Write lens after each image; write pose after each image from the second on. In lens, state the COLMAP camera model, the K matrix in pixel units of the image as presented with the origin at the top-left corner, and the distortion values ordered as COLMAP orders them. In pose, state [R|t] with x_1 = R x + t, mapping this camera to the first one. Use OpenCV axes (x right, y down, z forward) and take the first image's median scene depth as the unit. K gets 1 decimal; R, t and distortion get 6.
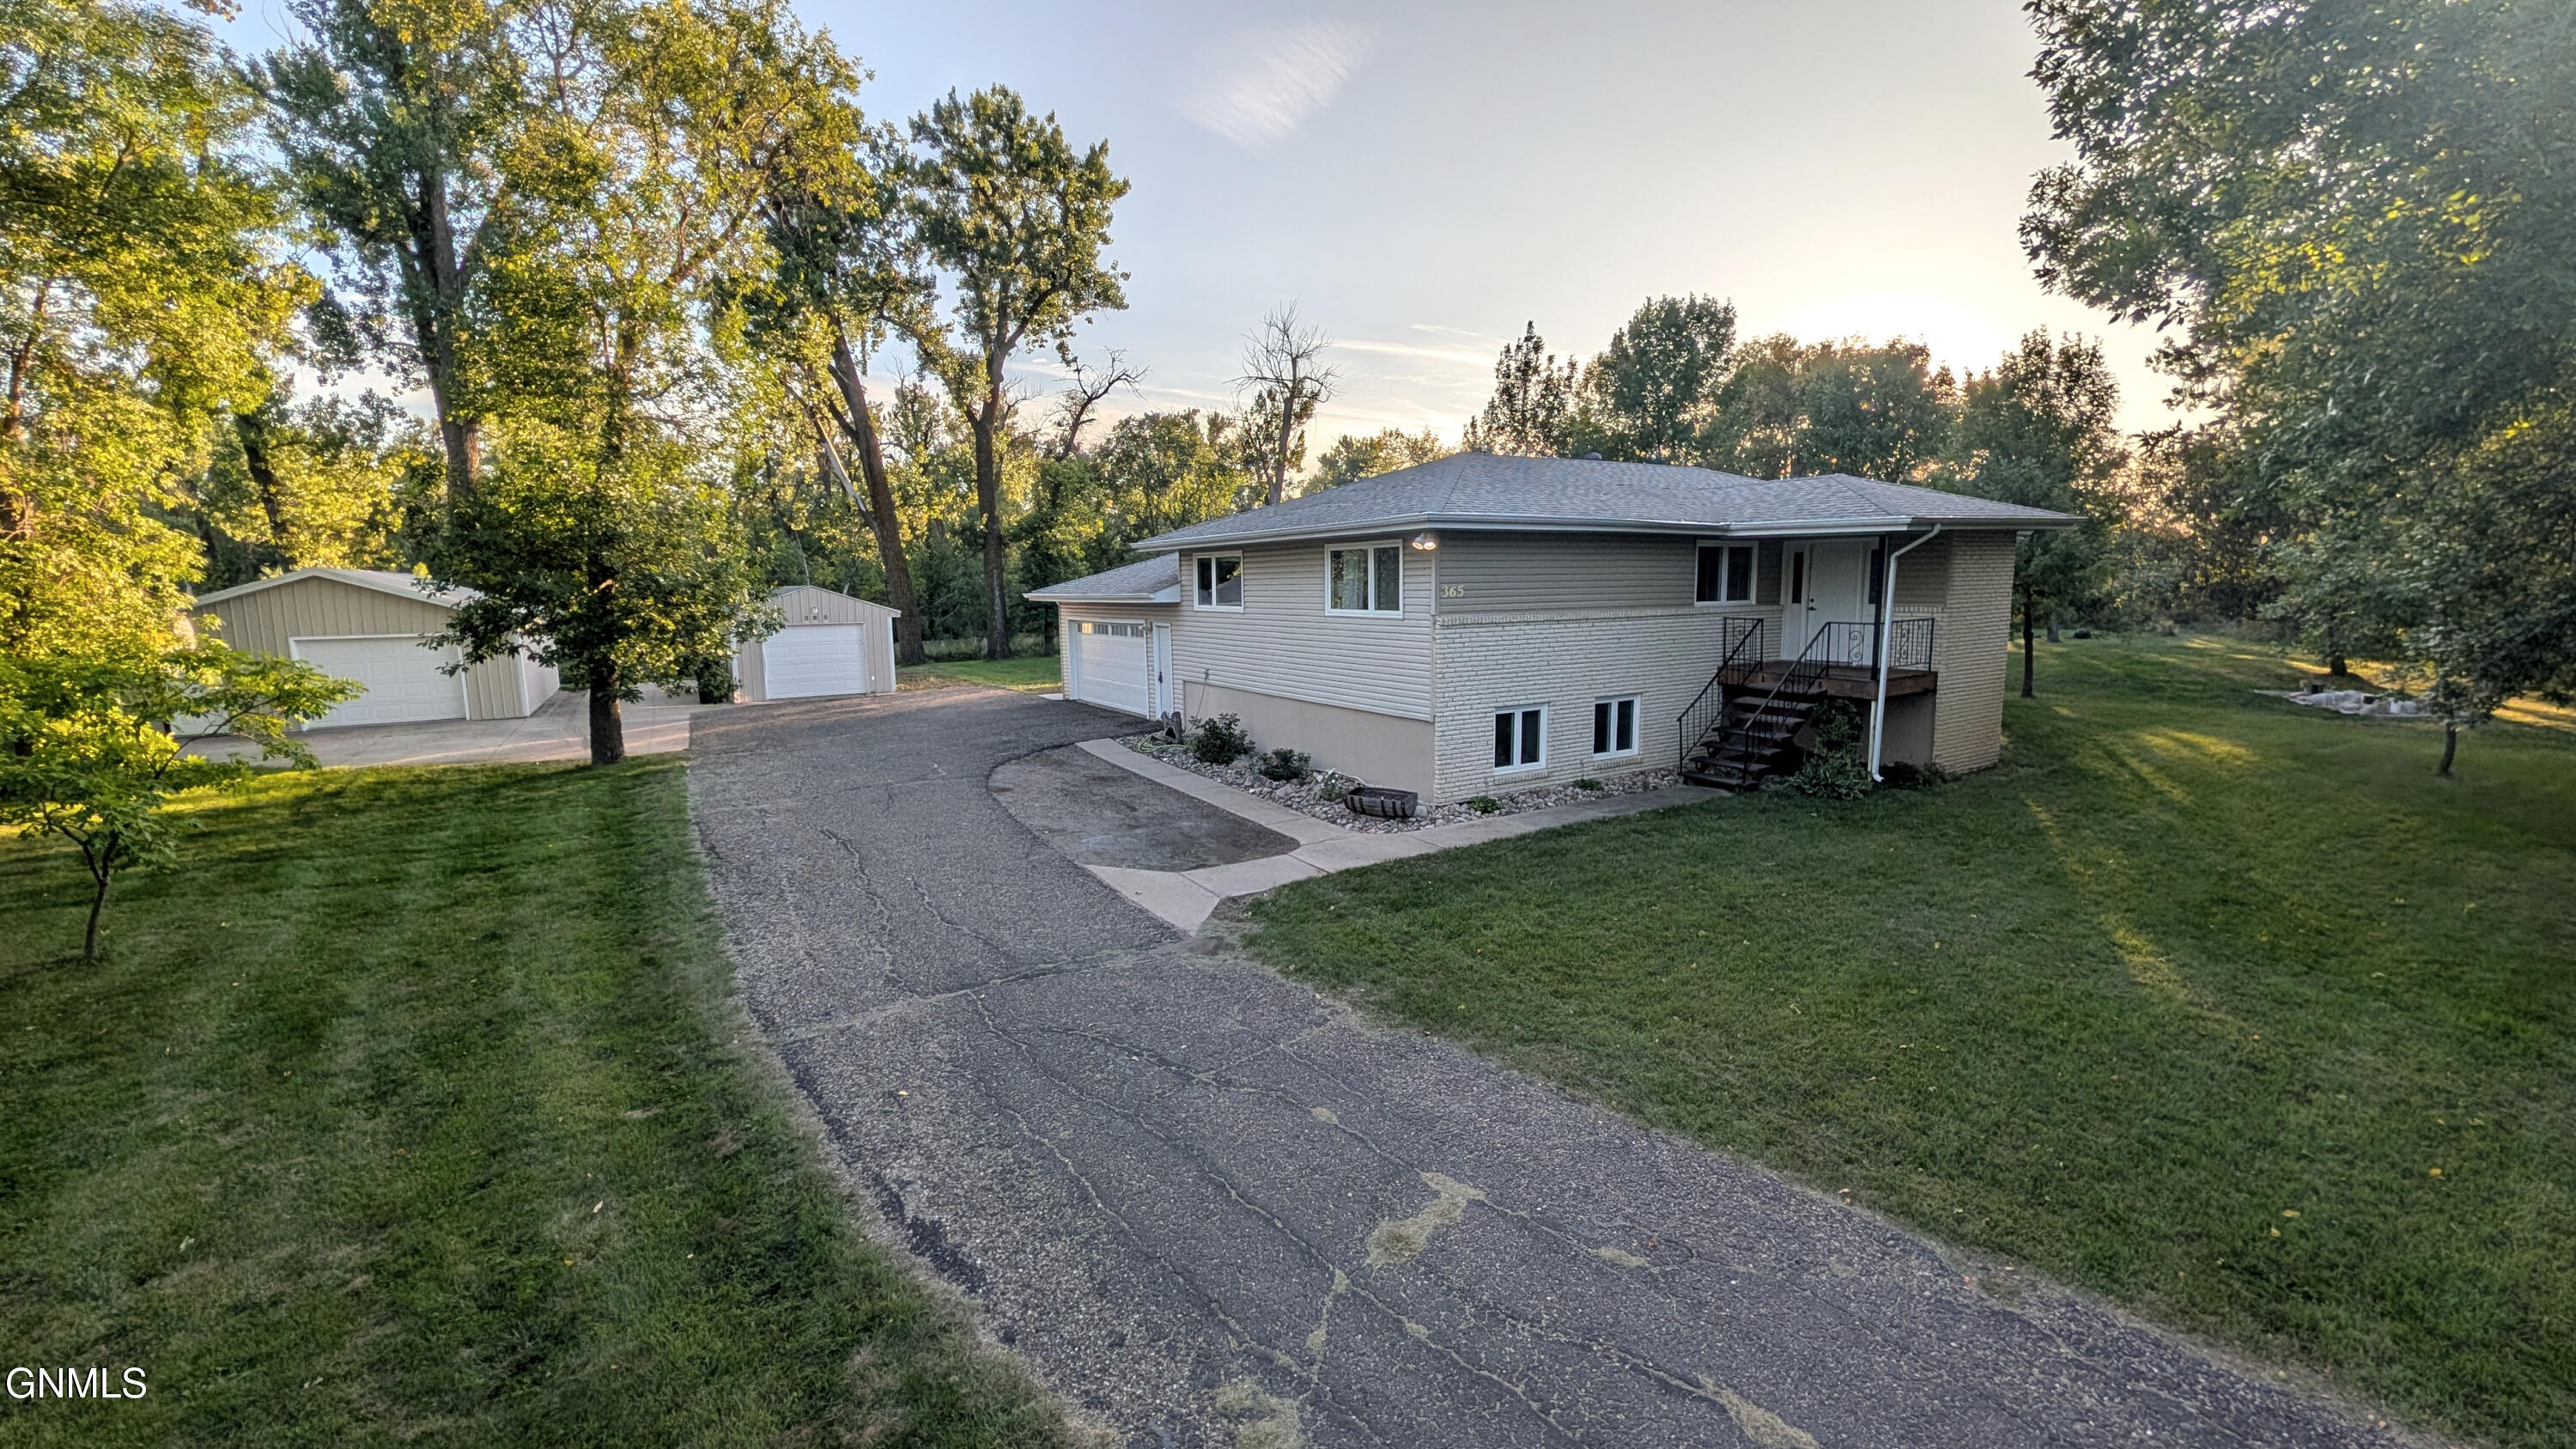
lens RADIAL K [[1018.5, 0, 1283.0], [0, 1018.5, 722.4], [0, 0, 1]] dist [0.000714, 0.000131]
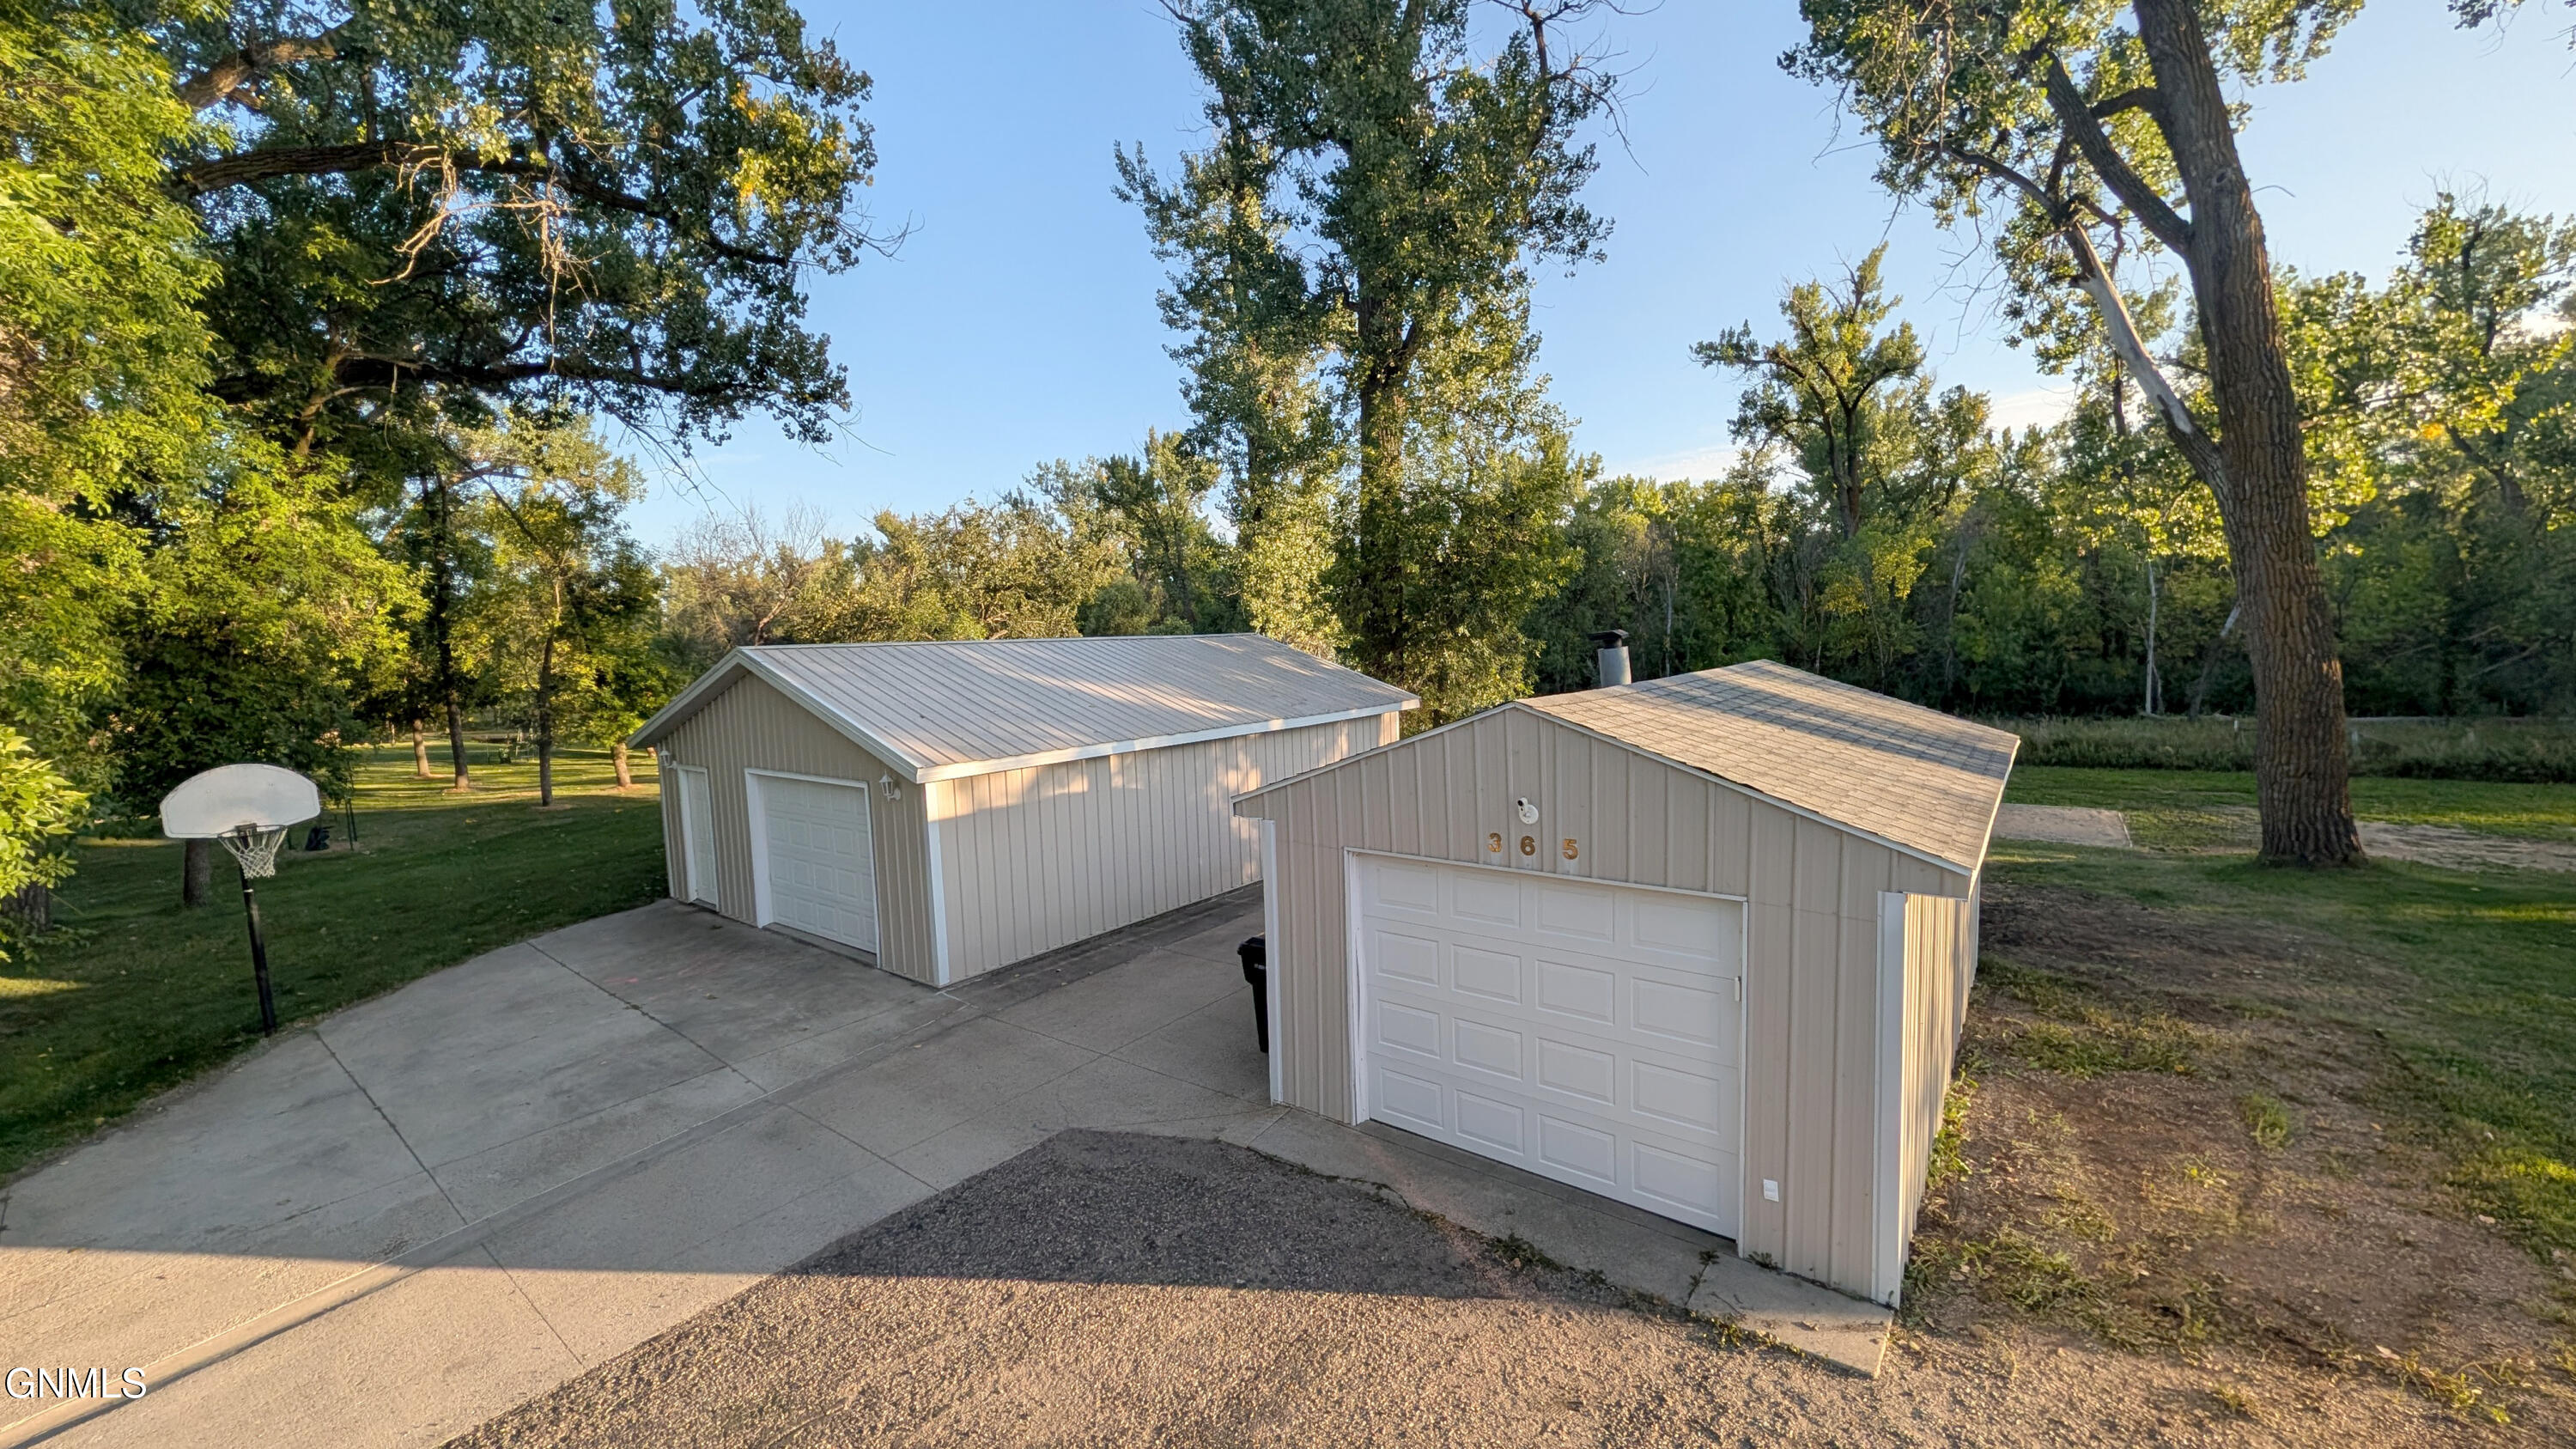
lens RADIAL K [[980.6, 0, 1284.3], [0, 980.6, 725.0], [0, 0, 1]] dist [0.000481, -0.000136]
pose [[0.351537, 0.084645, -0.932340, -0.426286], [-0.099346, 0.993654, 0.052754, -0.201915], [0.930888, 0.074080, 0.357715, 1.330484]]
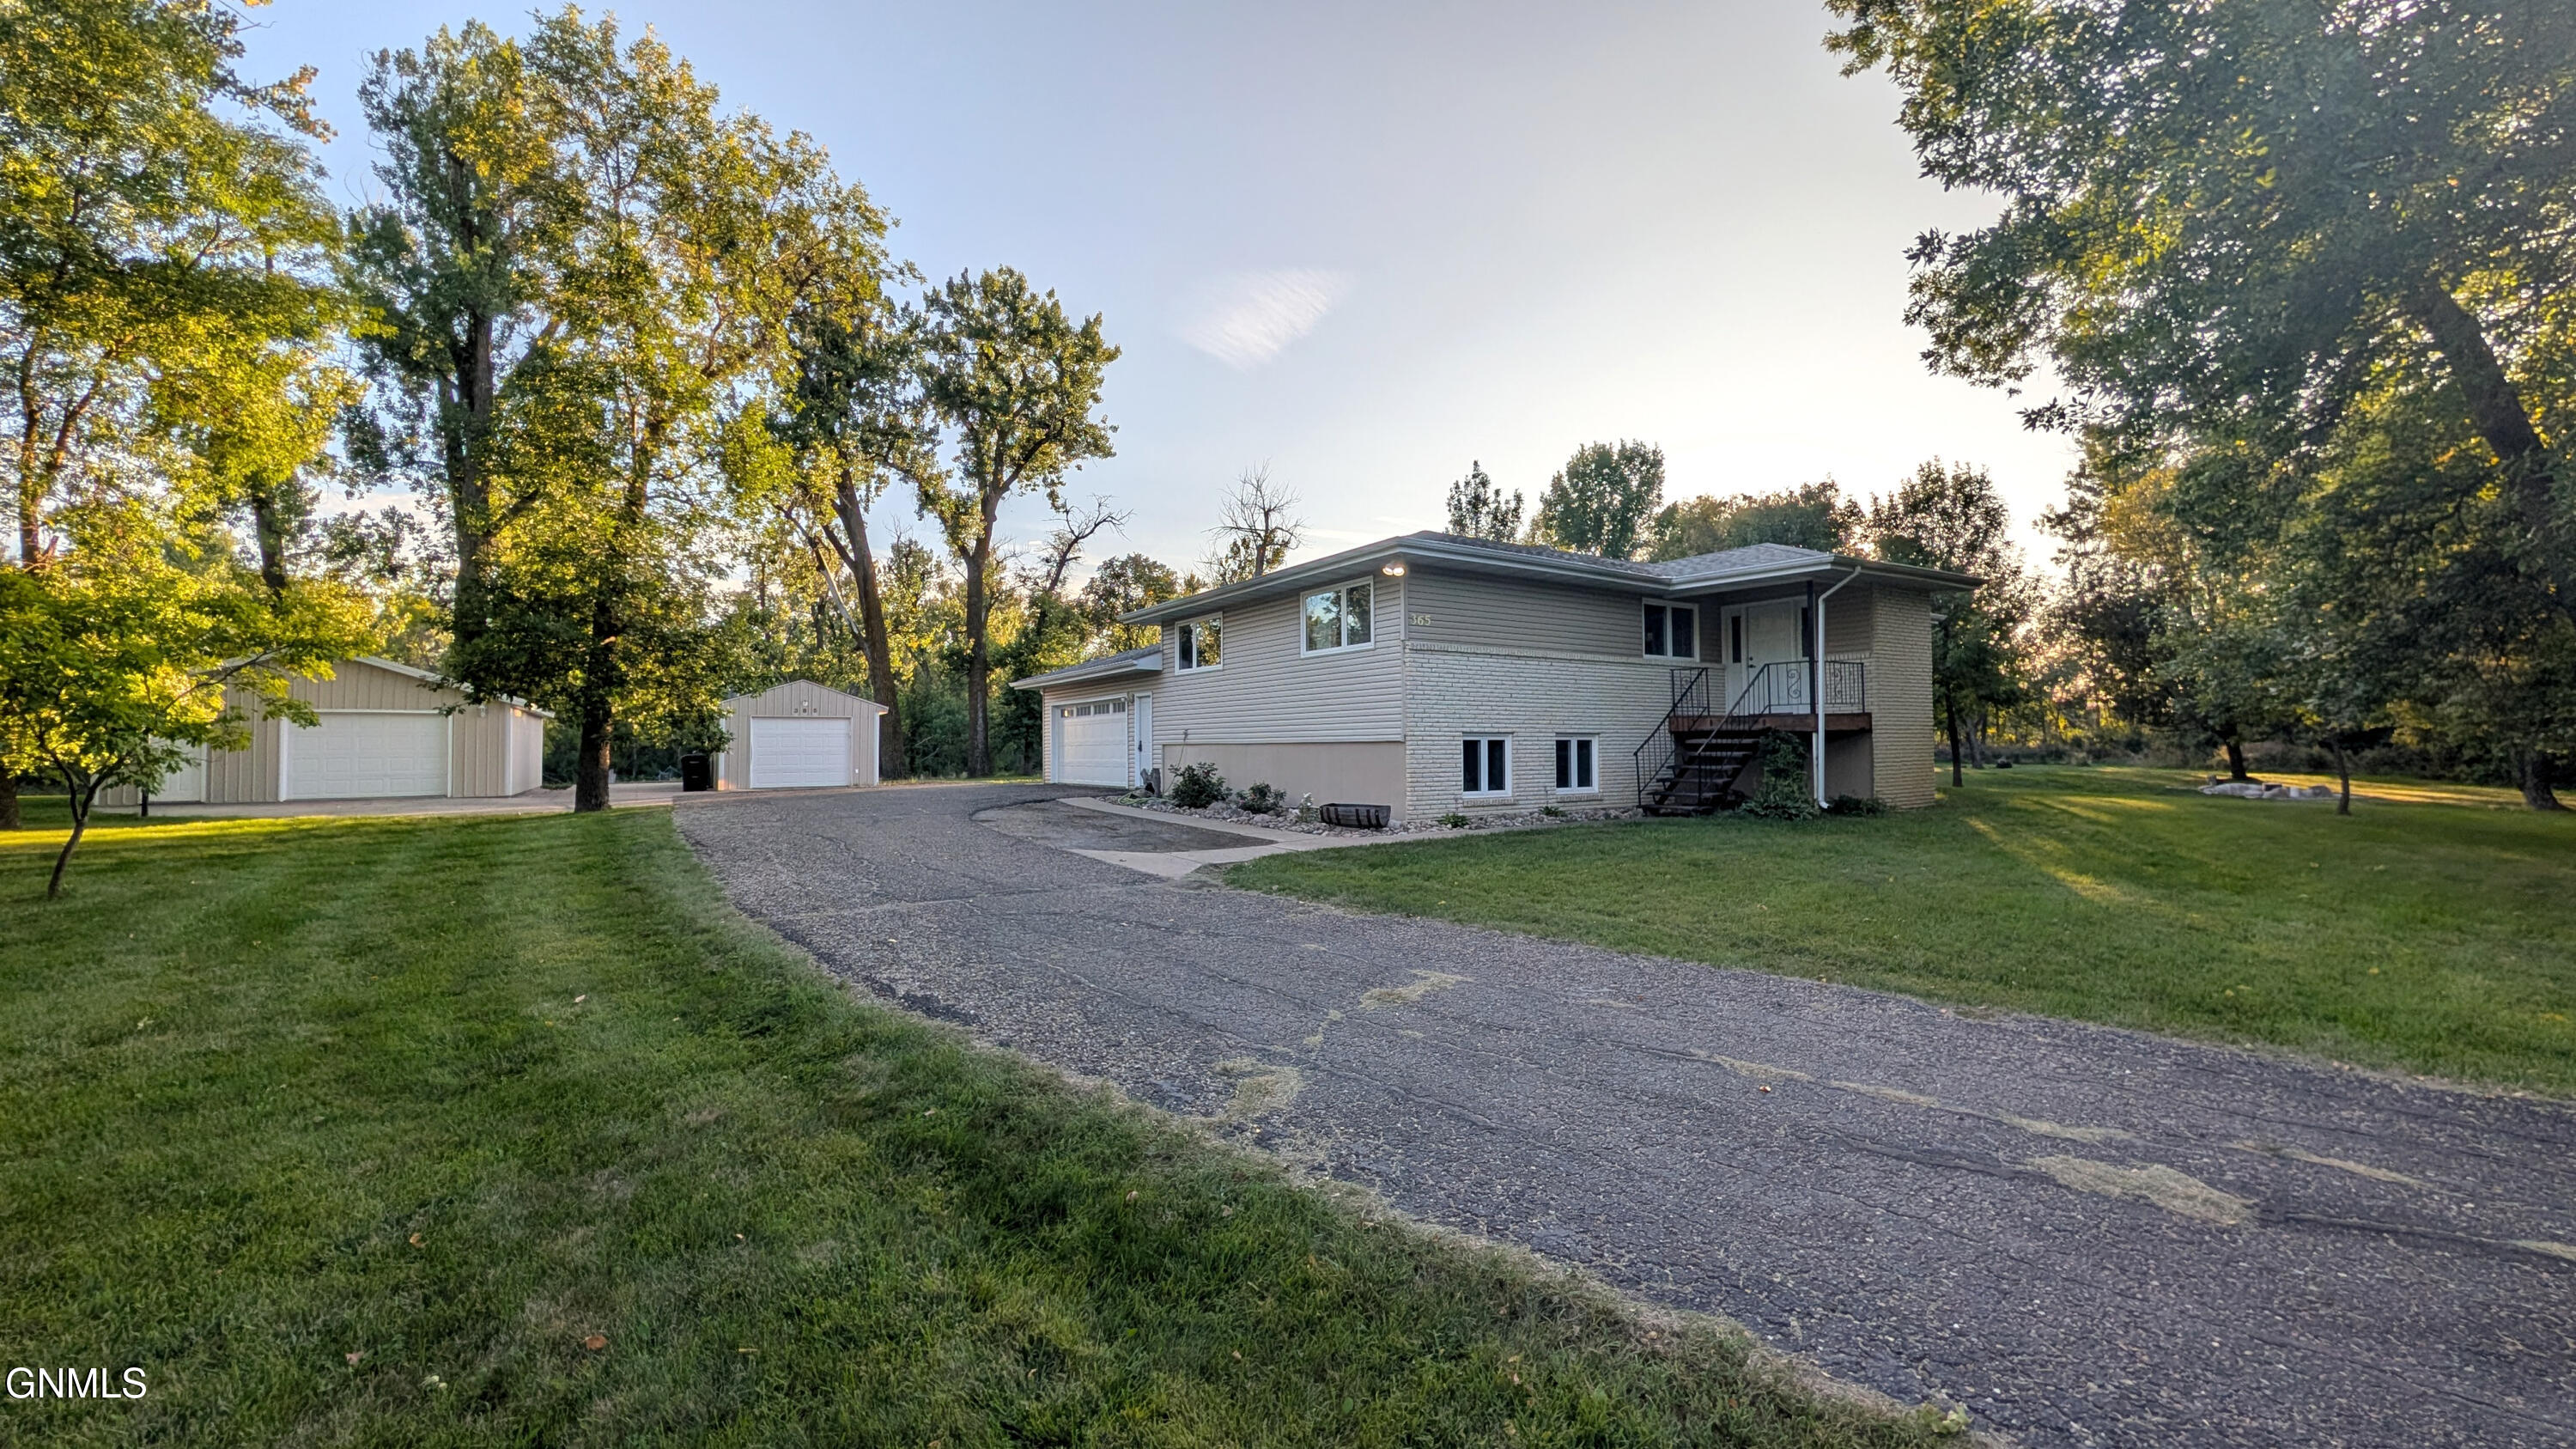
lens RADIAL K [[984.7, 0, 1282.7], [0, 984.7, 720.8], [0, 0, 1]] dist [0.001583, -0.000161]
pose [[0.999493, 0.008368, 0.030718, -0.006852], [-0.003258, 0.986664, -0.162740, 0.104410], [-0.031671, 0.162558, 0.986191, -0.001833]]
